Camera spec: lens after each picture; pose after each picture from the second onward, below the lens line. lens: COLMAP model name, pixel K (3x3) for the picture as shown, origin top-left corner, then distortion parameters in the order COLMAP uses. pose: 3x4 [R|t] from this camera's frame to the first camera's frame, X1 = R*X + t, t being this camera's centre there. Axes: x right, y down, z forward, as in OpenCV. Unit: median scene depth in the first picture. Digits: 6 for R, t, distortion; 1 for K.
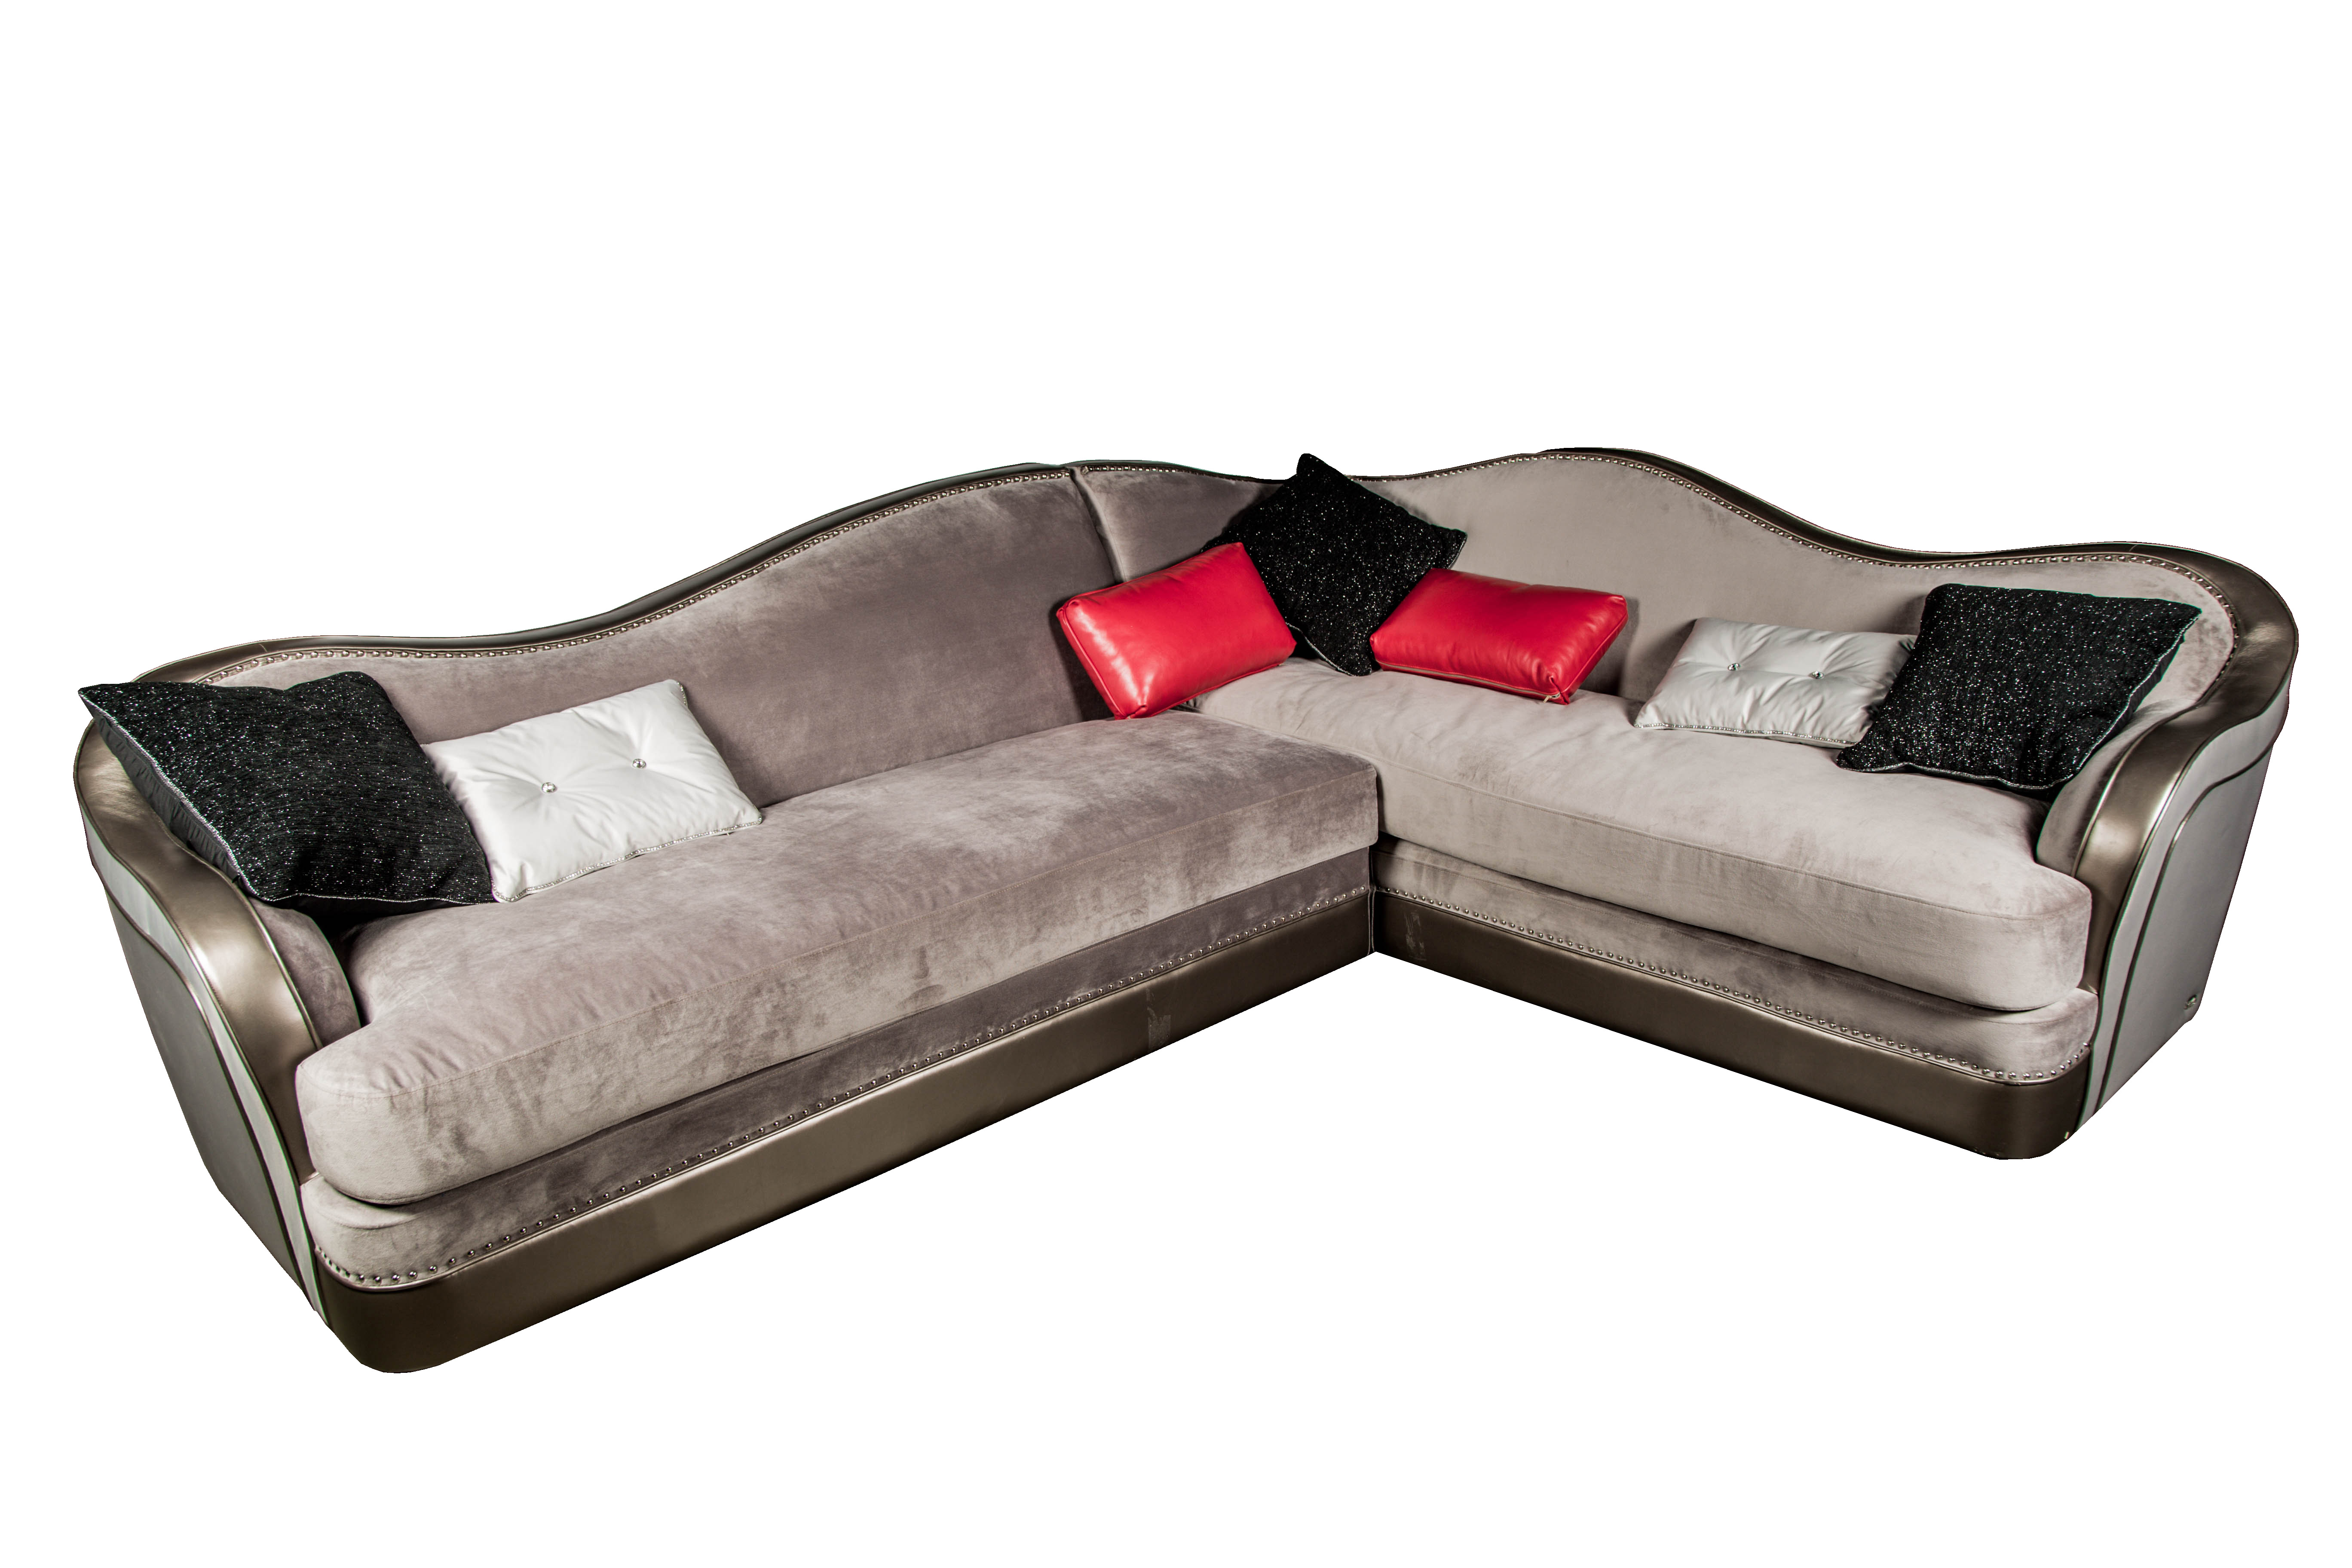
lens RADIAL K [[1707.1, 0, 1192.1], [0, 1707.1, 801.0], [0, 0, 1]] dist [-0.008584, -0.004295]
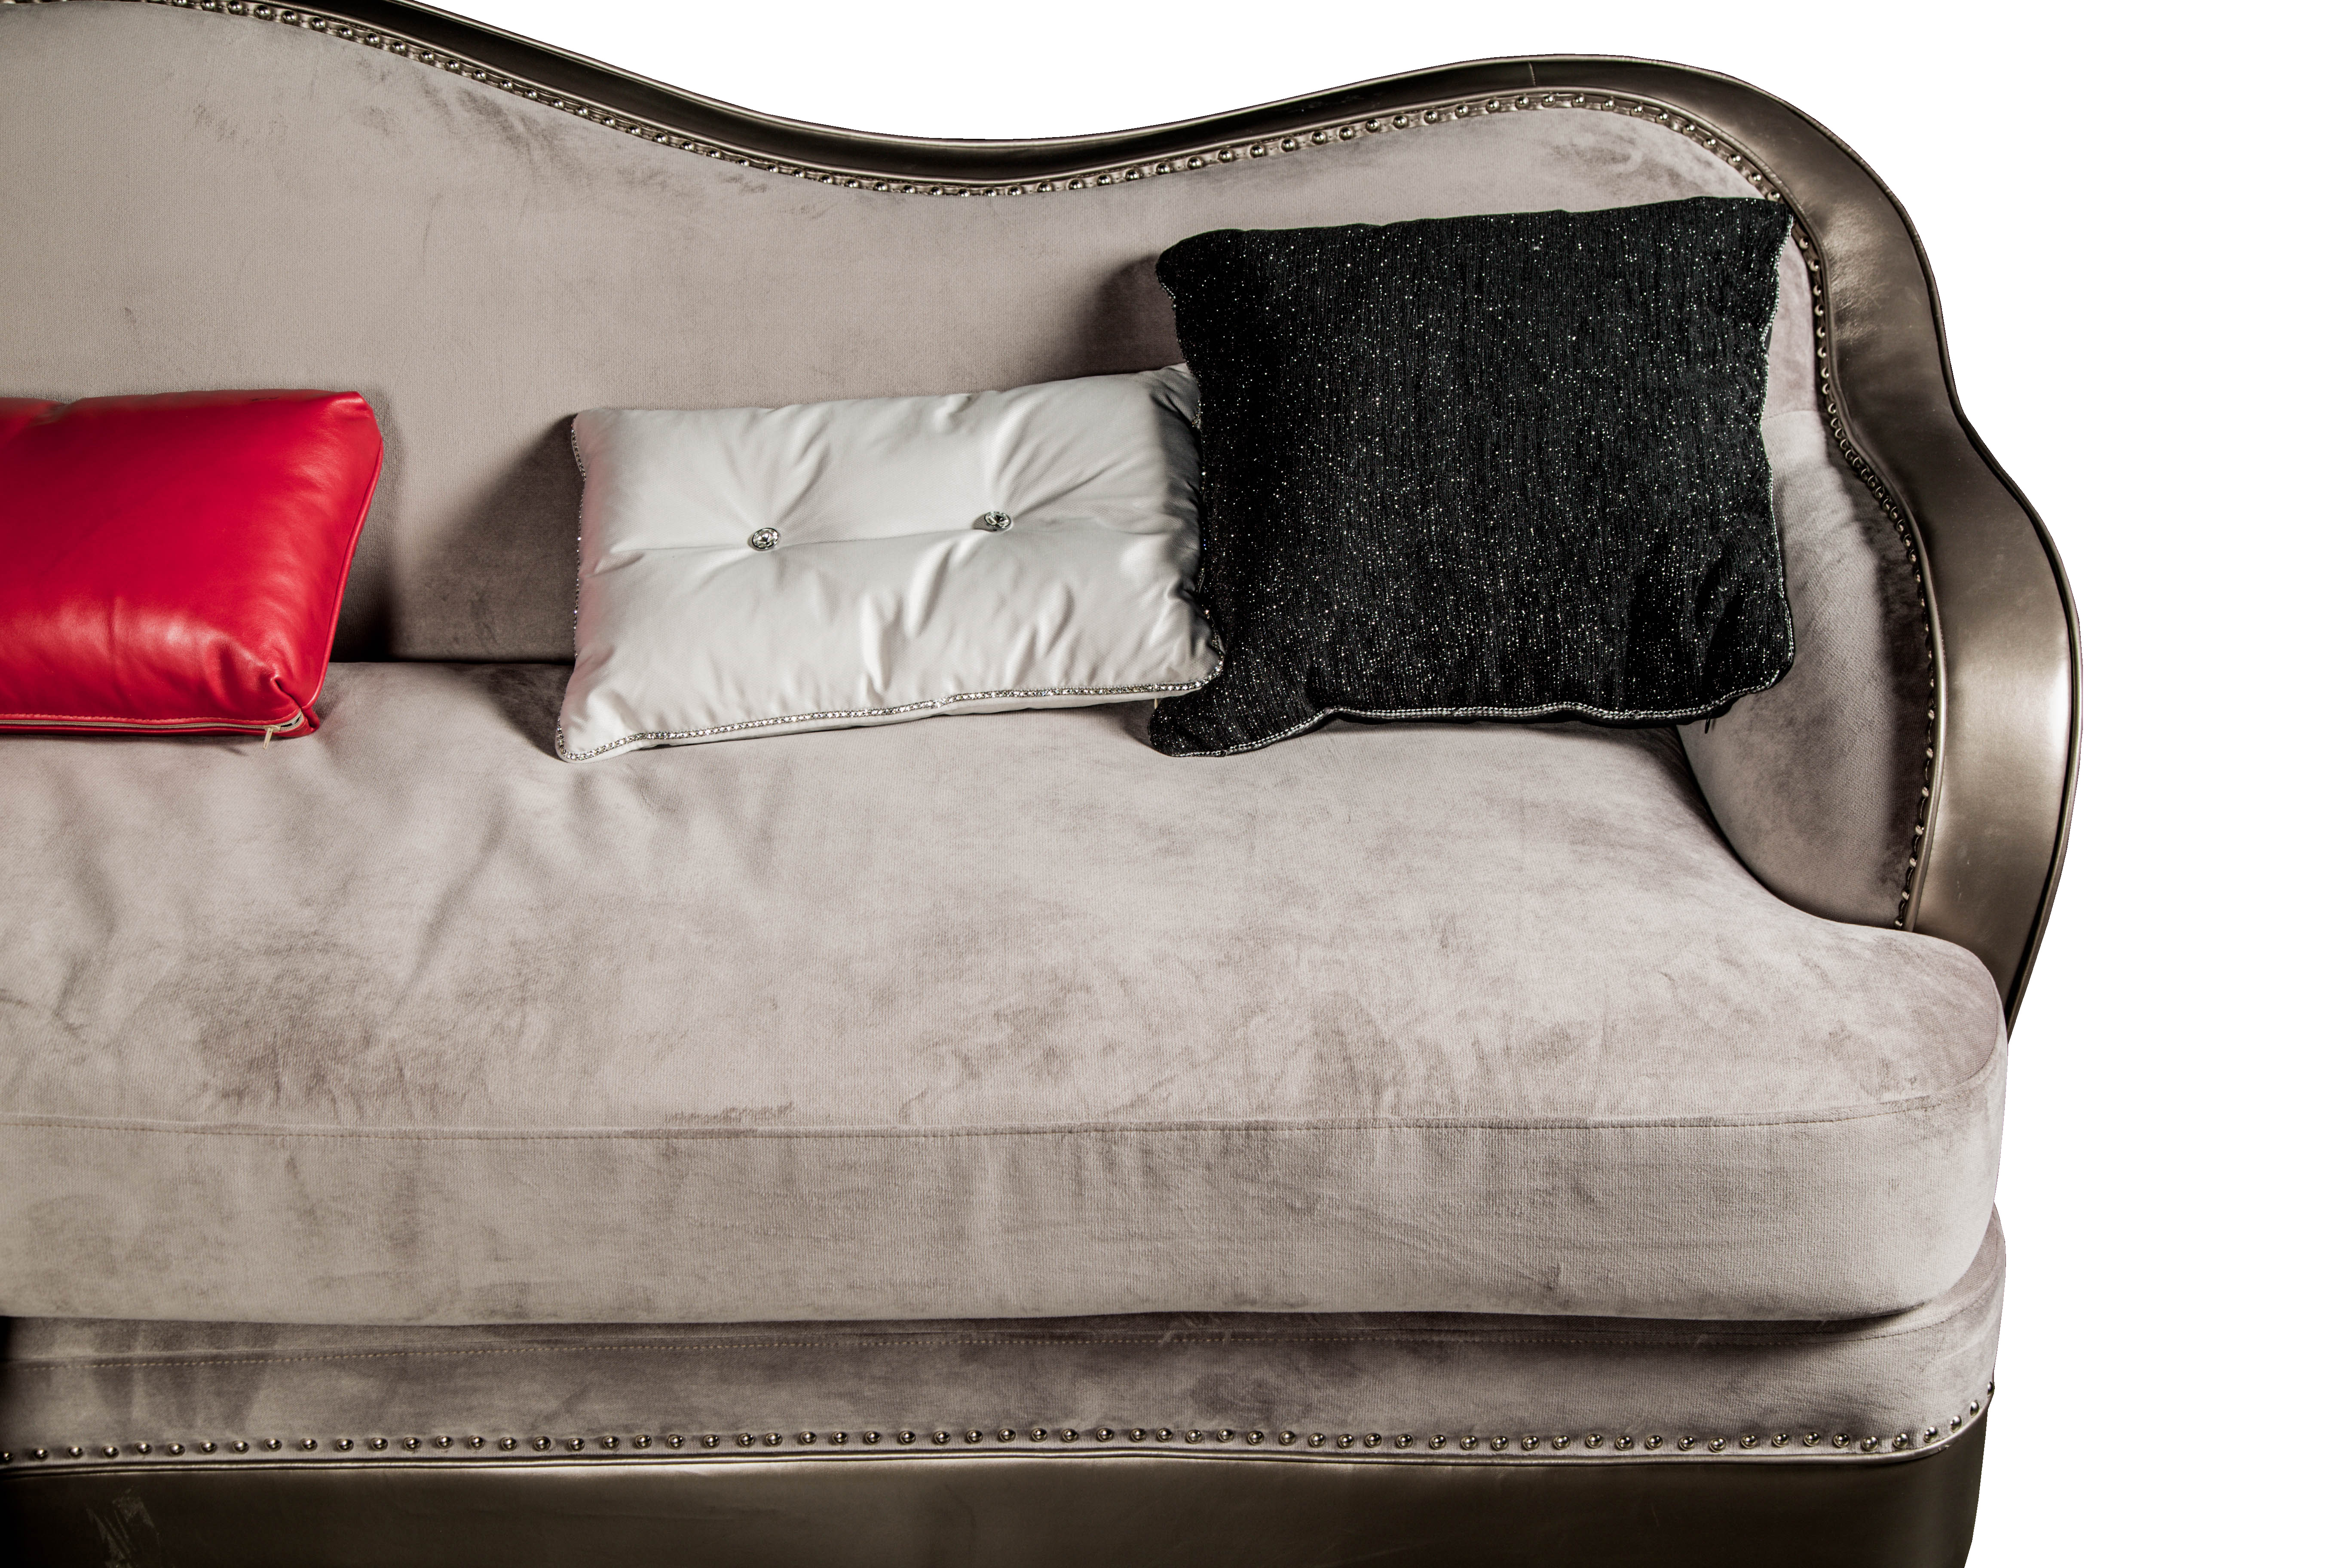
lens RADIAL K [[3071.1, 0, 1175.5], [0, 3071.1, 786.6], [0, 0, 1]] dist [0.124194, 0.000000]
pose [[0.728601, -0.296015, 0.617670, -0.055685], [0.229422, 0.955168, 0.187134, -0.136932], [-0.645373, 0.005362, 0.763849, 0.431781]]
